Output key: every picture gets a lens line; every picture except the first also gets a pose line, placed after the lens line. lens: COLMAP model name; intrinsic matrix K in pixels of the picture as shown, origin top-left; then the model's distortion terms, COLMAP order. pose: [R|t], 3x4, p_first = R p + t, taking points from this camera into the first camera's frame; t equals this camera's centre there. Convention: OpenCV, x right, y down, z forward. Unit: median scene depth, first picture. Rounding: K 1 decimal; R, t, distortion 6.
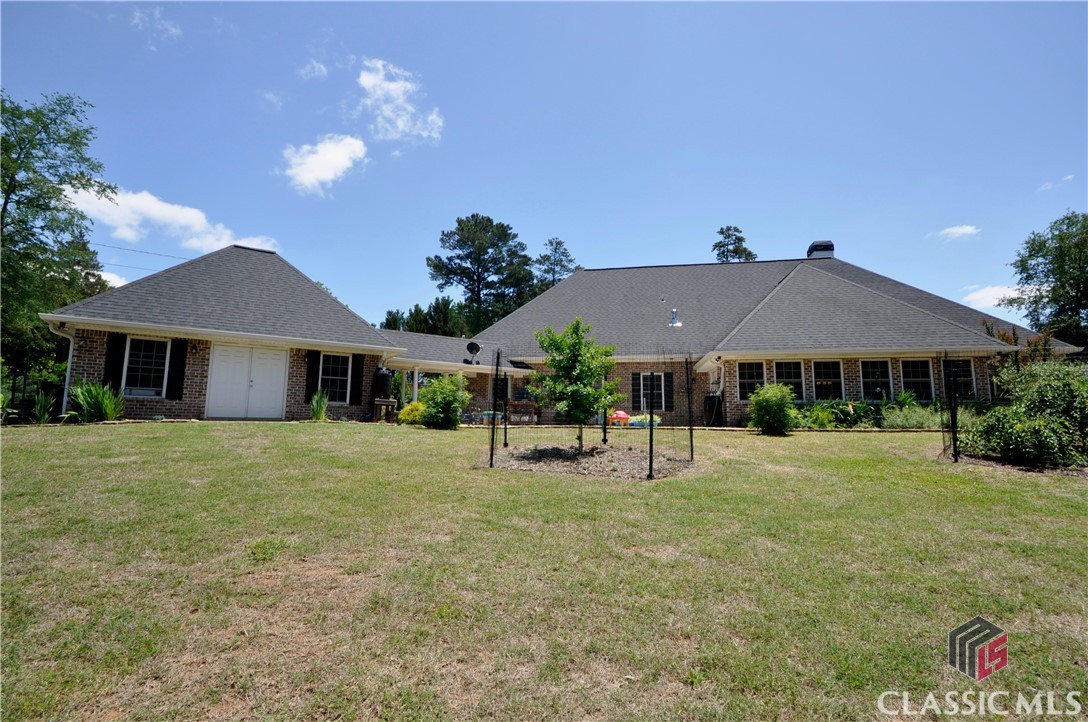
lens RADIAL K [[480.0, 0, 538.7], [0, 480.0, 364.2], [0, 0, 1]] dist [0.002257, -0.012796]
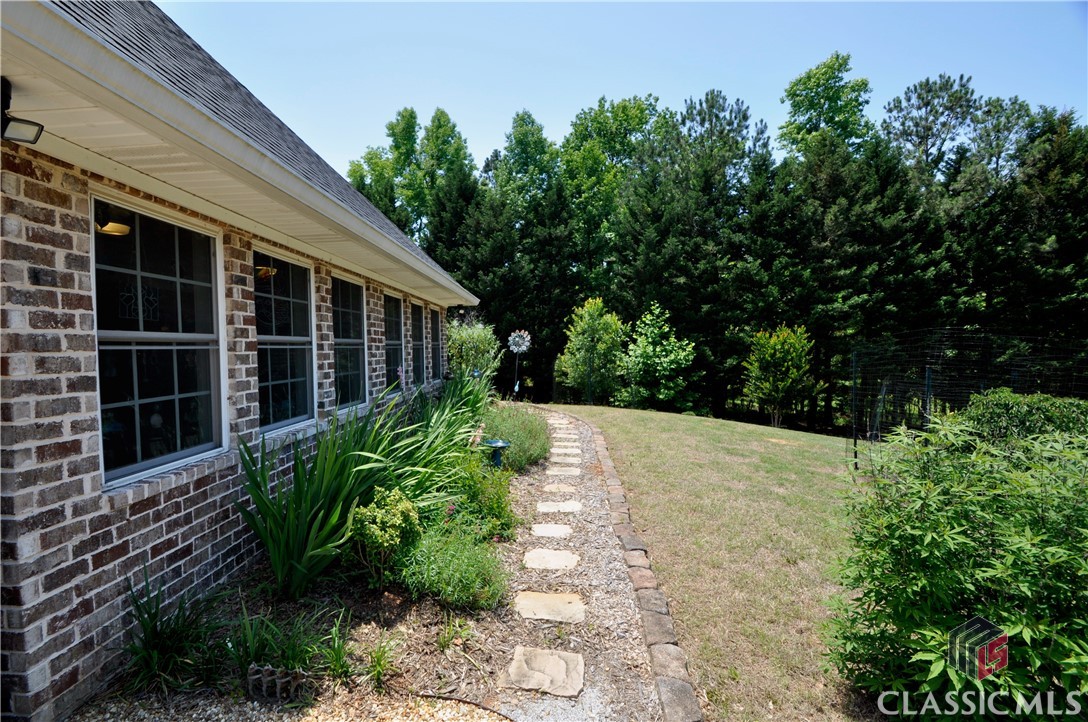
lens RADIAL K [[480.0, 0, 538.7], [0, 480.0, 364.2], [0, 0, 1]] dist [0.002257, -0.012796]
pose [[-0.145610, -0.038014, 0.988611, 0.060856], [-0.114441, 0.993201, 0.021334, 0.005876], [-0.982701, -0.110032, -0.148971, 0.203839]]
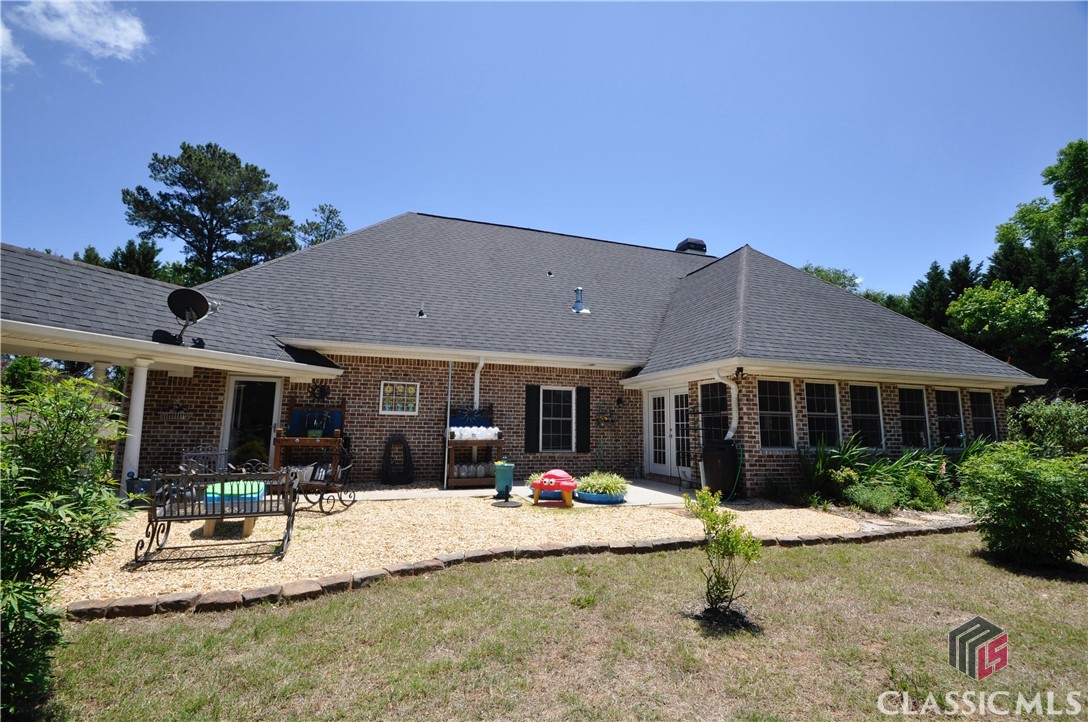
lens RADIAL K [[480.0, 0, 538.7], [0, 480.0, 364.2], [0, 0, 1]] dist [0.002257, -0.012796]
pose [[0.880702, 0.066117, 0.469034, -0.017481], [-0.062818, 0.997767, -0.022697, 0.001670], [-0.469487, -0.009475, 0.882888, 0.142005]]
